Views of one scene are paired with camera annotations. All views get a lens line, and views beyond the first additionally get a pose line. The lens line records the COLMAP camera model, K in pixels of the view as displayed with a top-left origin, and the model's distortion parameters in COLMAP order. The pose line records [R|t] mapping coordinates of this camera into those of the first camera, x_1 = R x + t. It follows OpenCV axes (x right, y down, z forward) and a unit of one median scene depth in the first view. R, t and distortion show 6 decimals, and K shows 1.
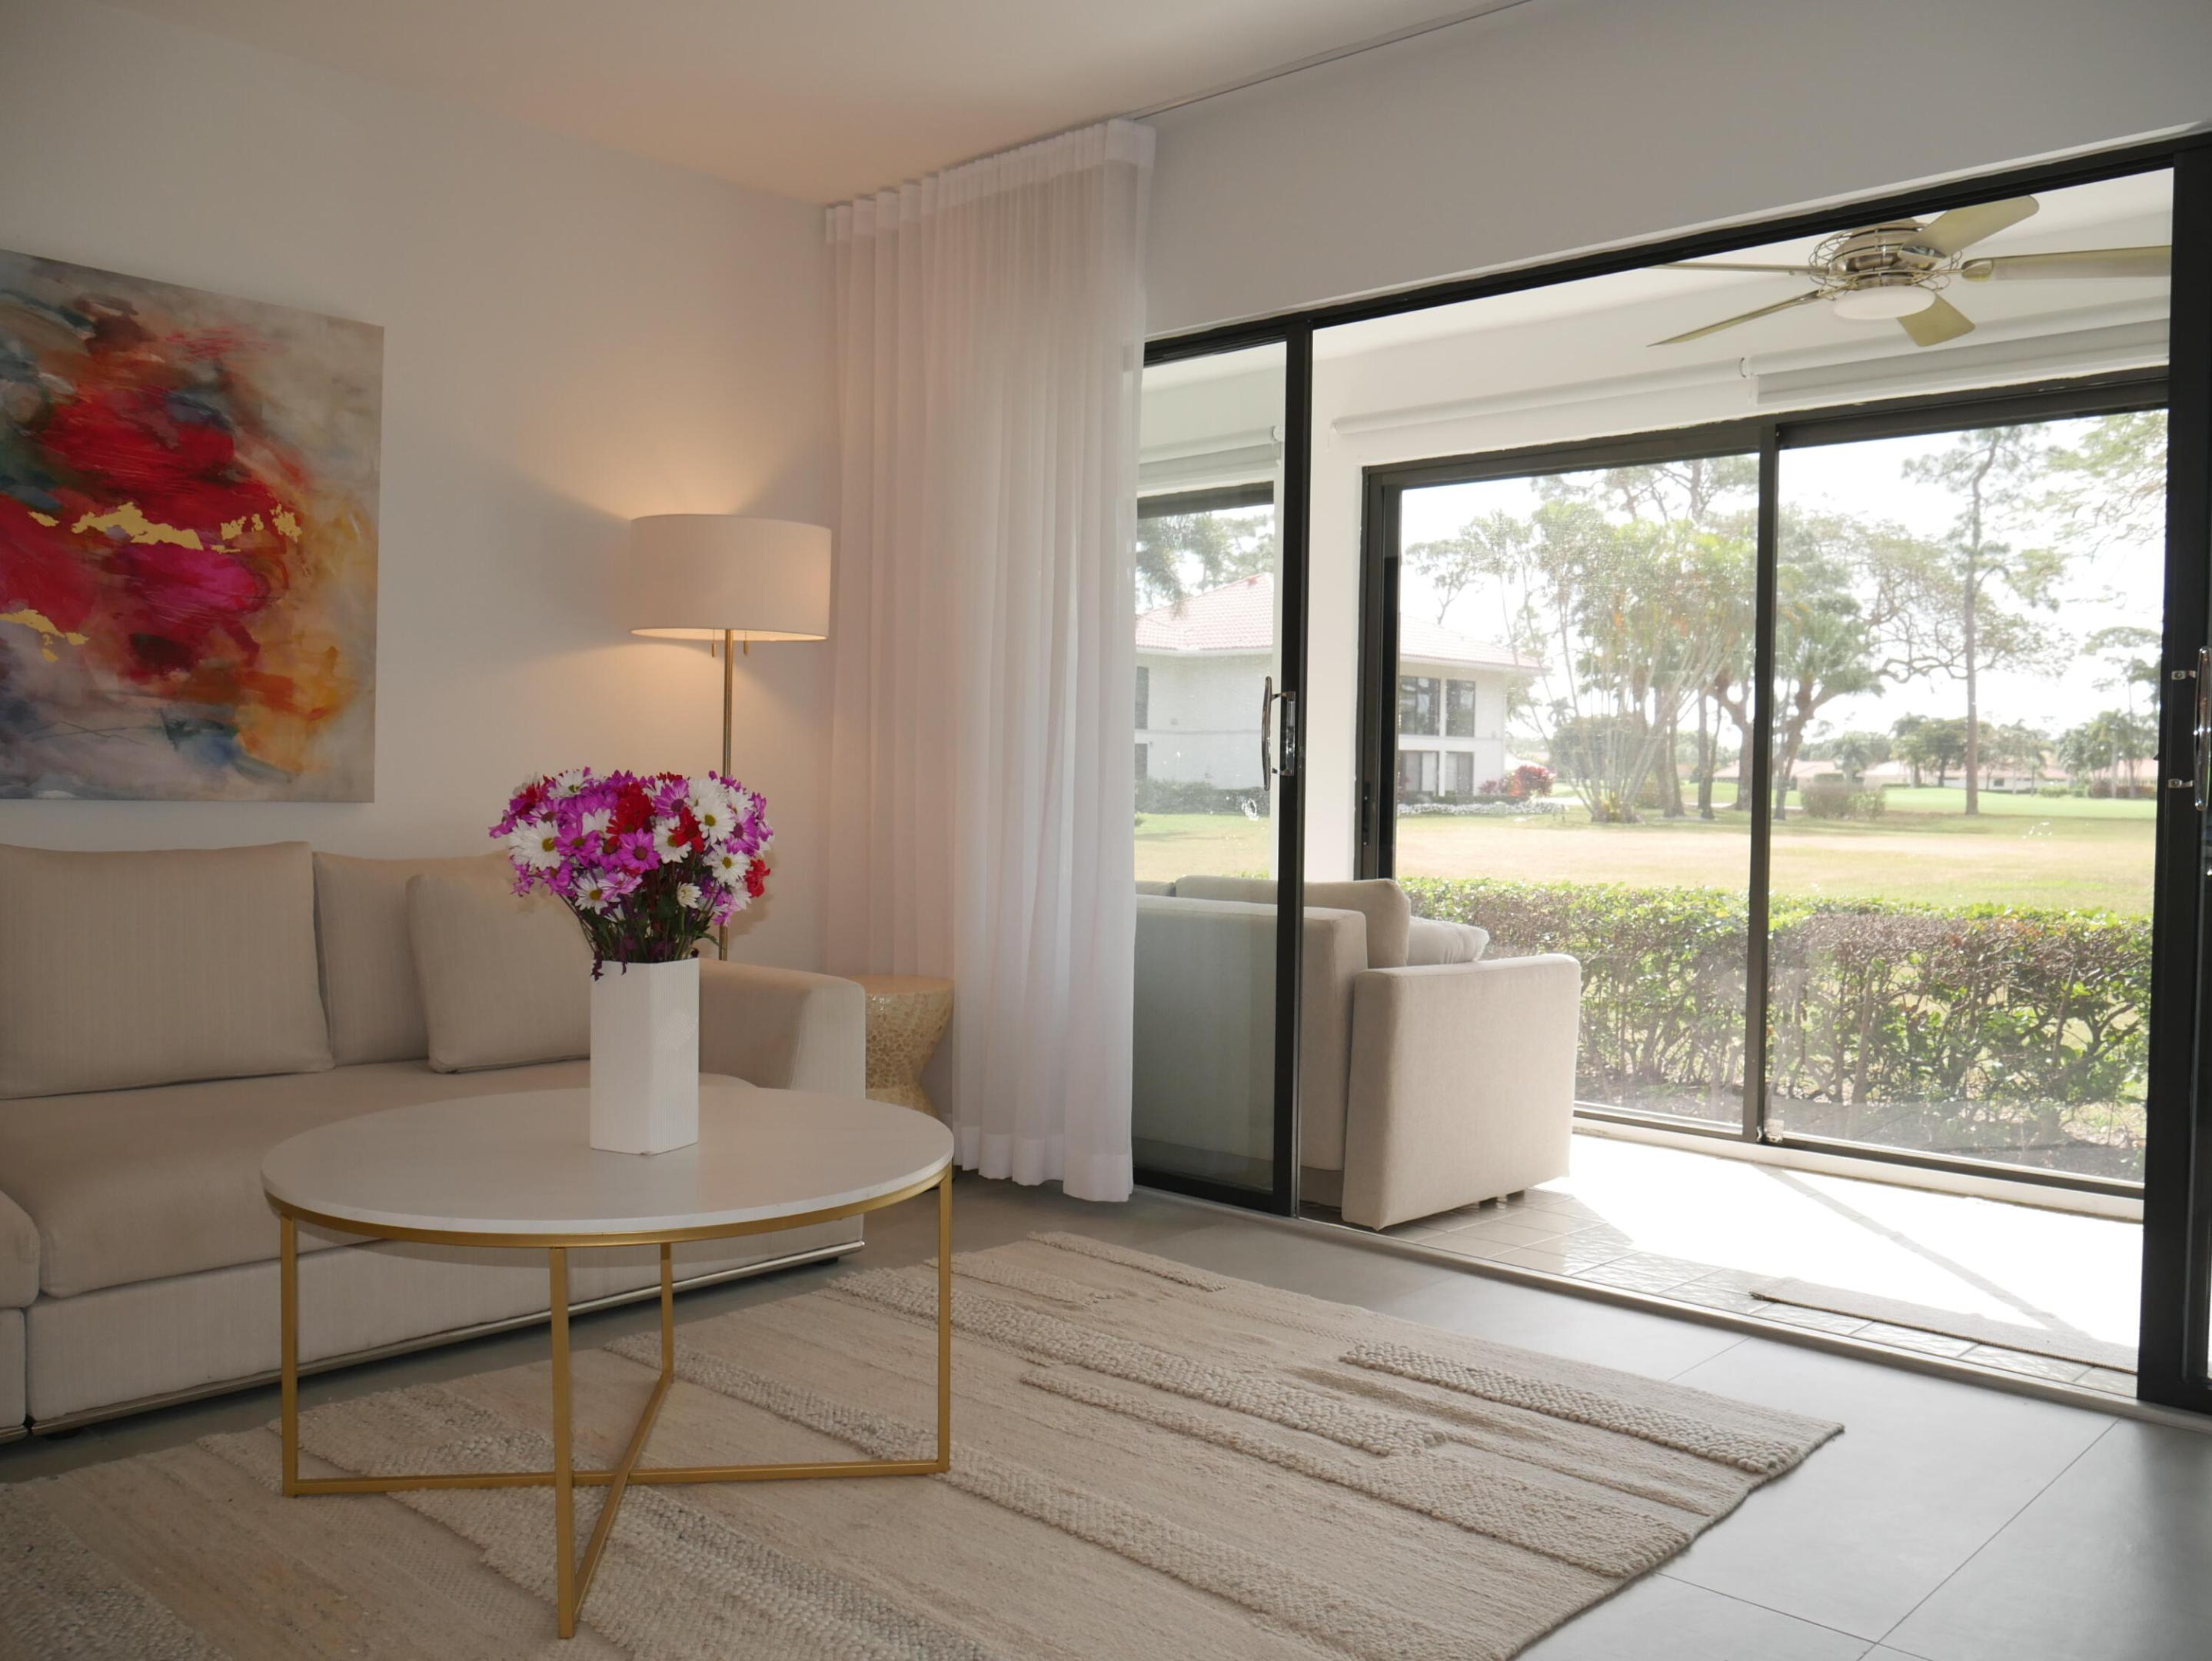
lens RADIAL K [[1830.4, 0, 1112.2], [0, 1830.4, 837.8], [0, 0, 1]] dist [-0.036867, 0.031107]
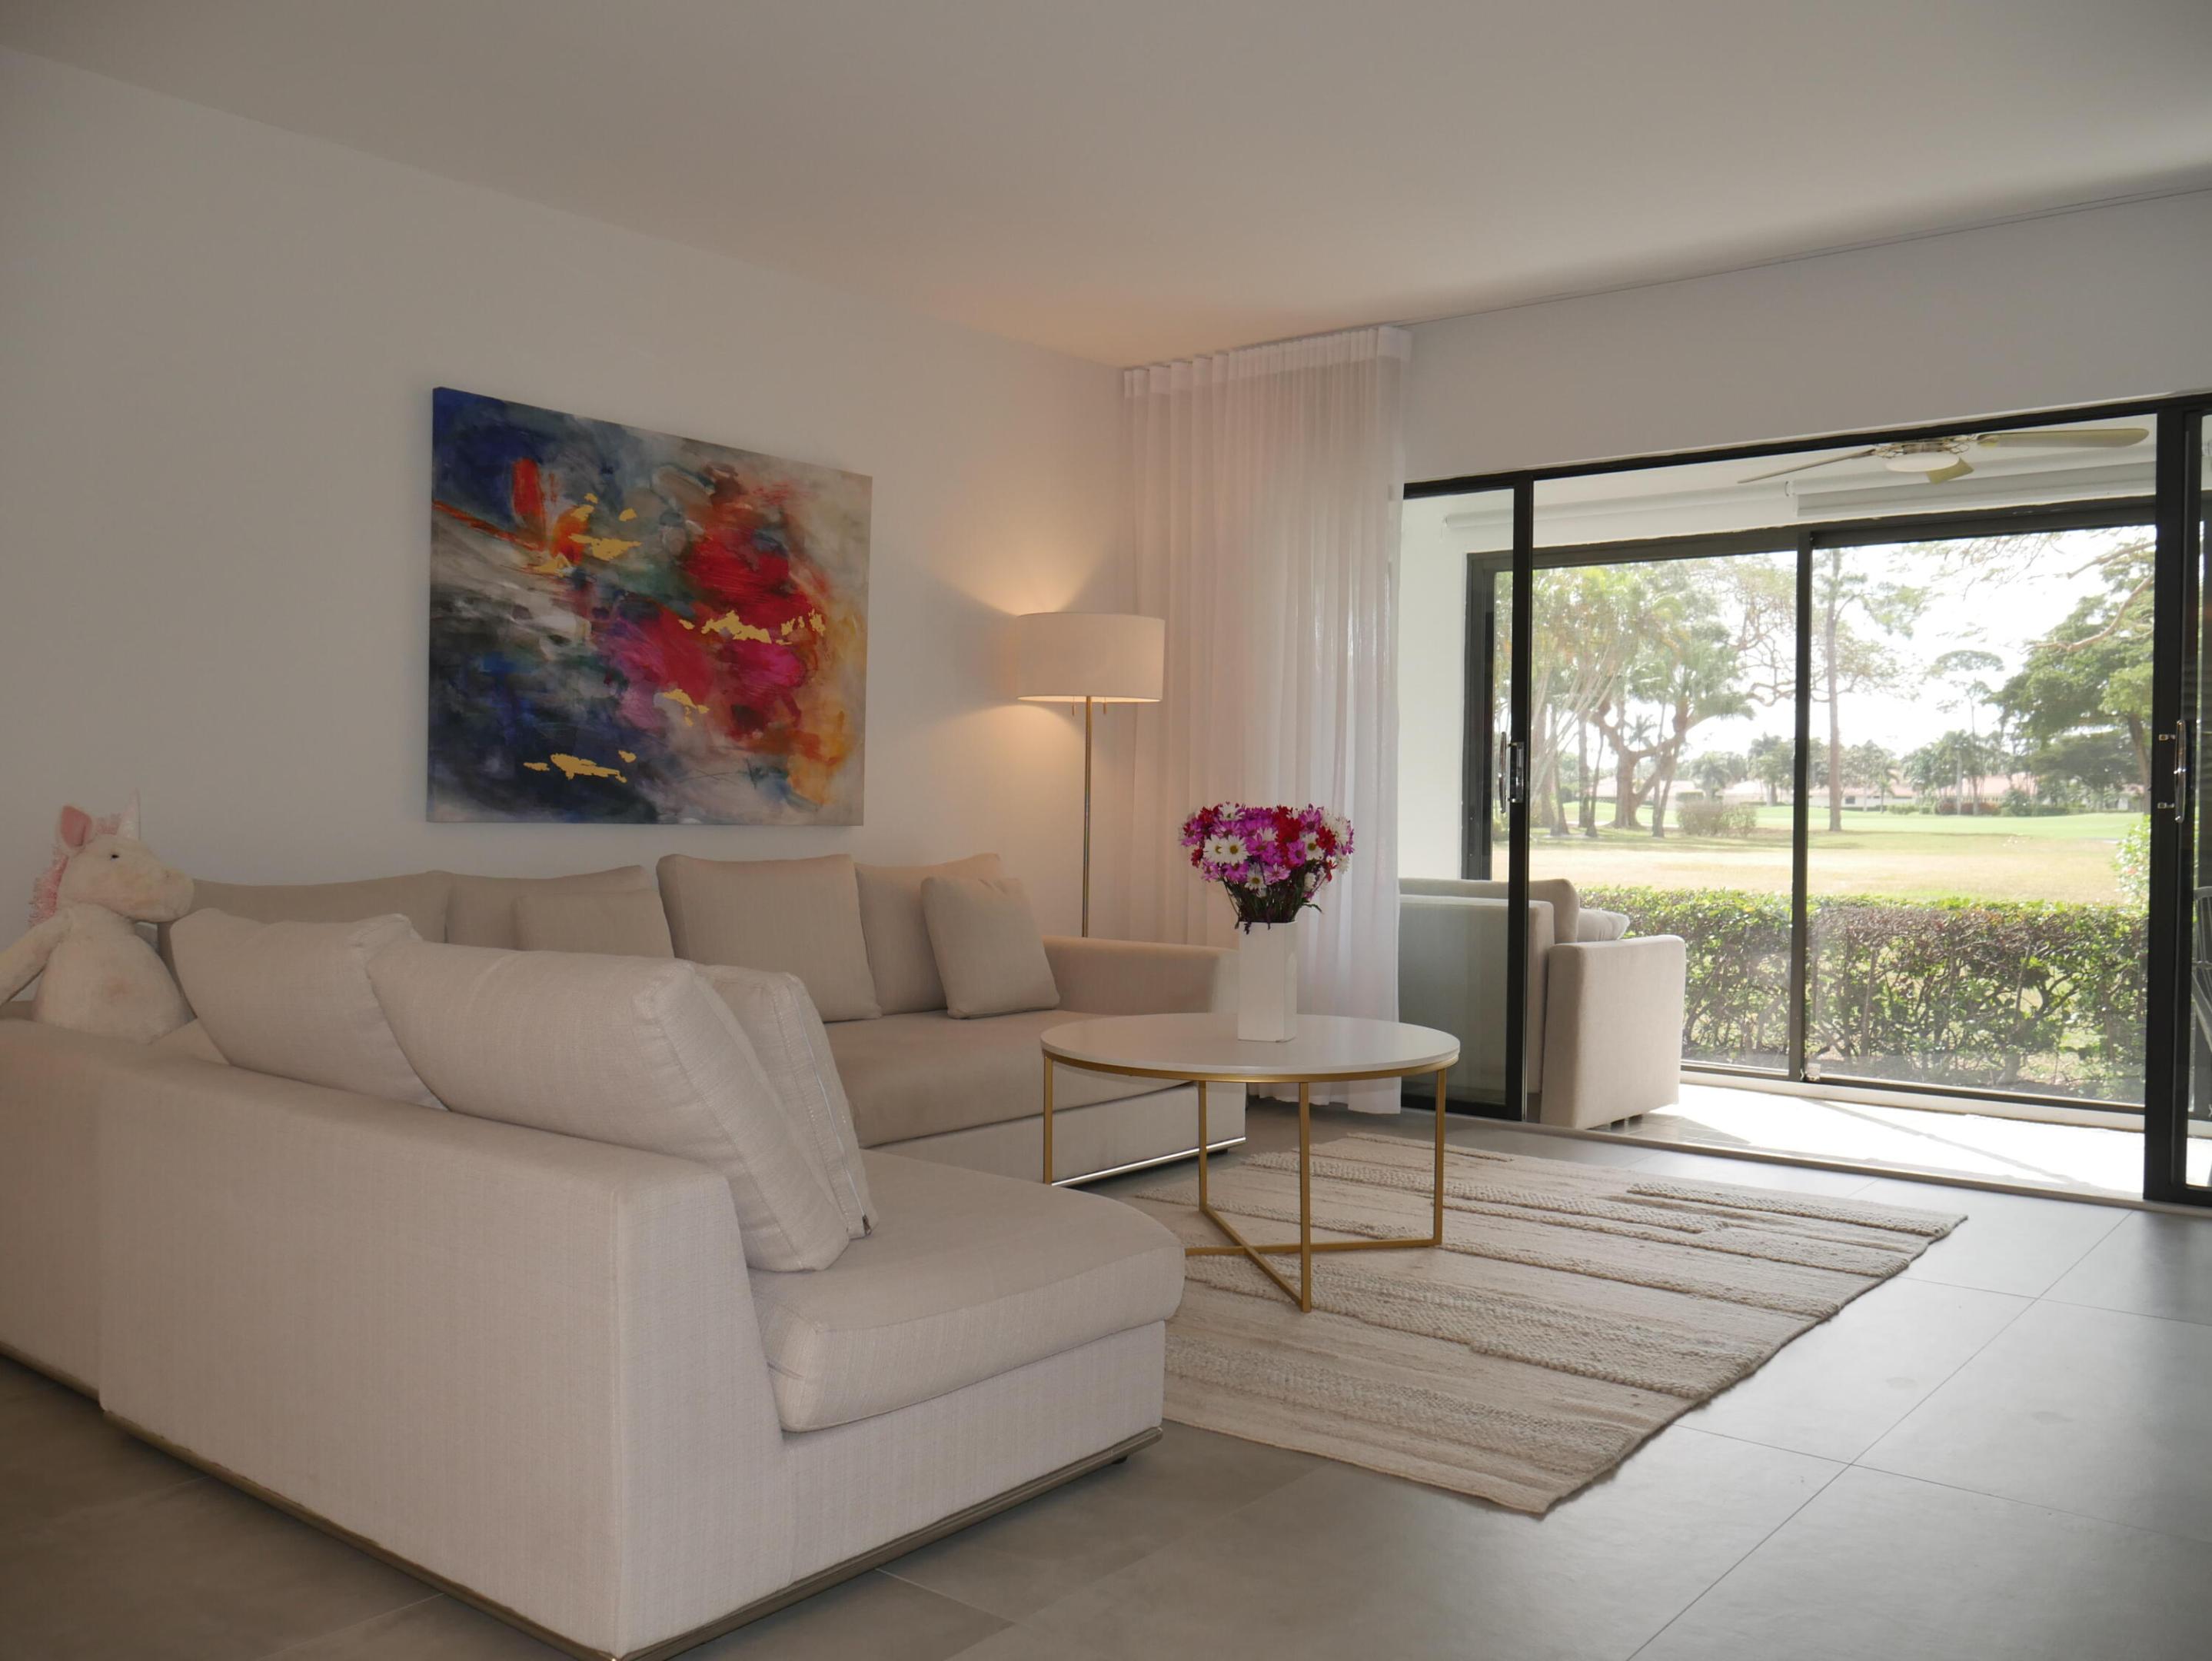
lens RADIAL K [[1830.4, 0, 1110.1], [0, 1830.4, 839.3], [0, 0, 1]] dist [-0.036867, 0.031107]
pose [[0.997589, -0.006998, 0.069039, -0.307811], [0.007792, 0.999906, -0.011238, 0.007058], [-0.068954, 0.011749, 0.997551, -0.361025]]
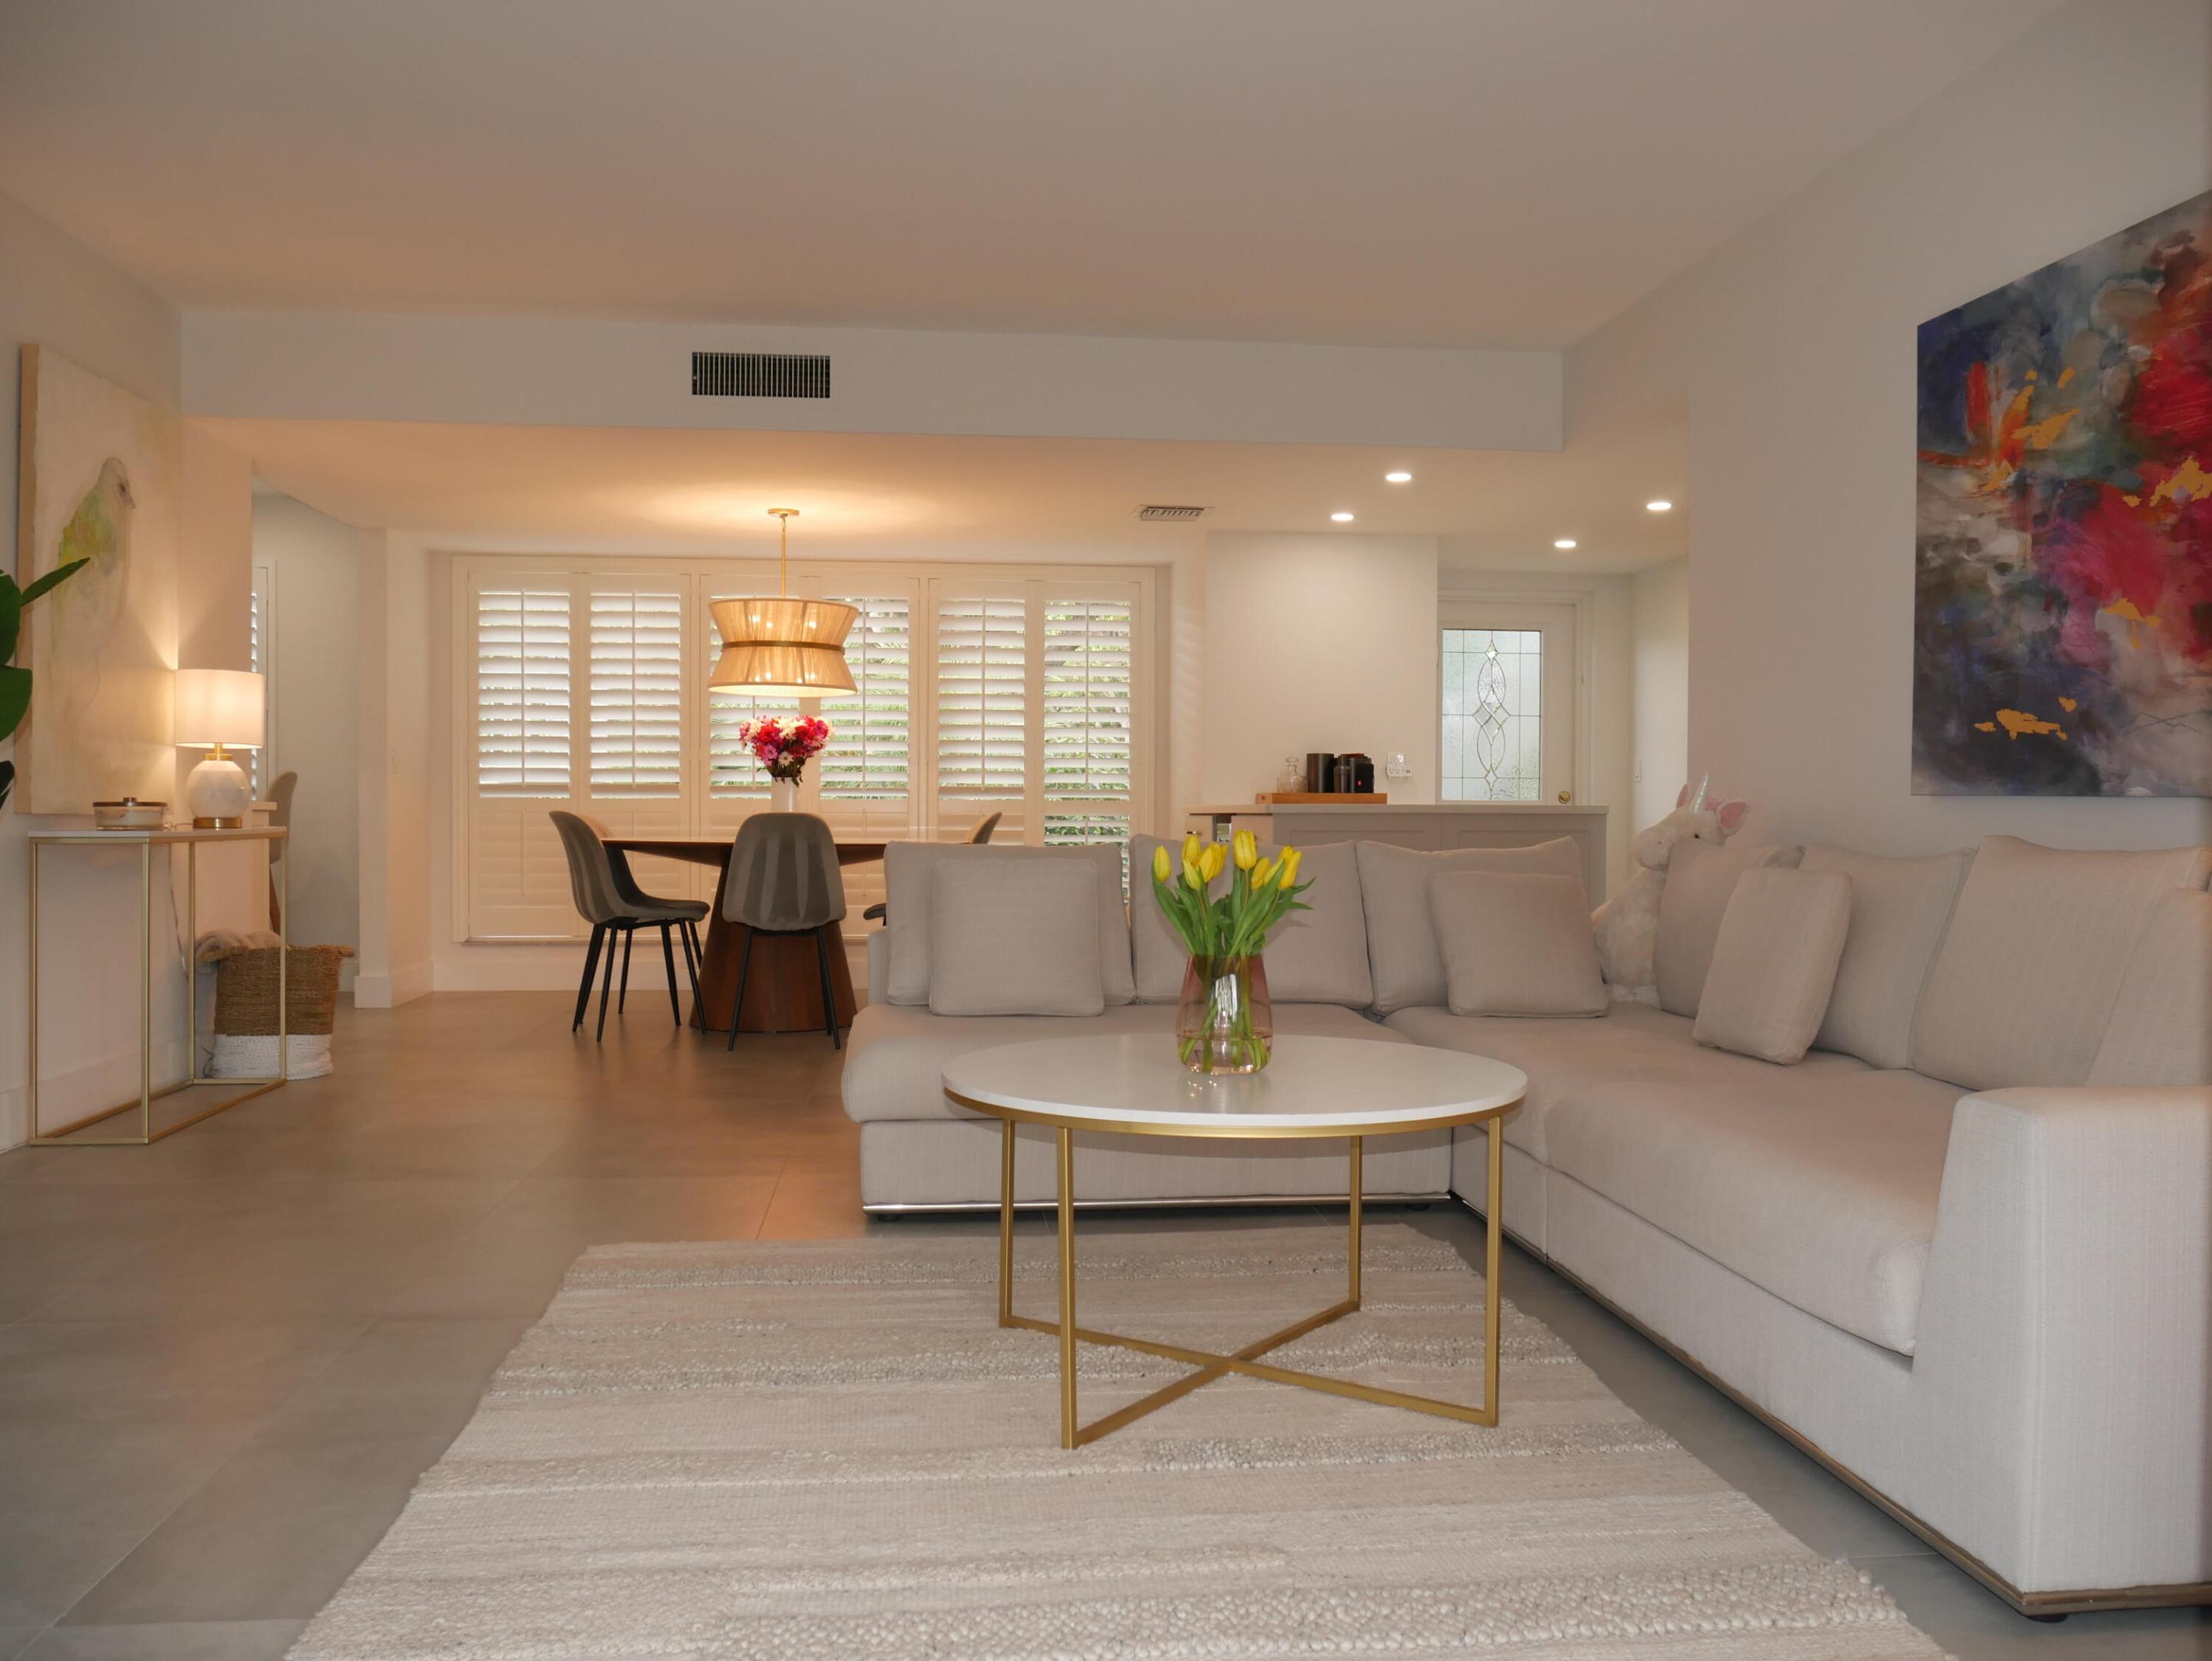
lens RADIAL K [[1830.4, 0, 1106.0], [0, 1830.4, 832.4], [0, 0, 1]] dist [-0.036867, 0.031107]
pose [[-0.656291, -0.008898, -0.754455, 0.402241], [-0.039245, 0.998979, 0.022357, -0.002541], [0.753486, 0.044281, -0.655971, 1.041430]]
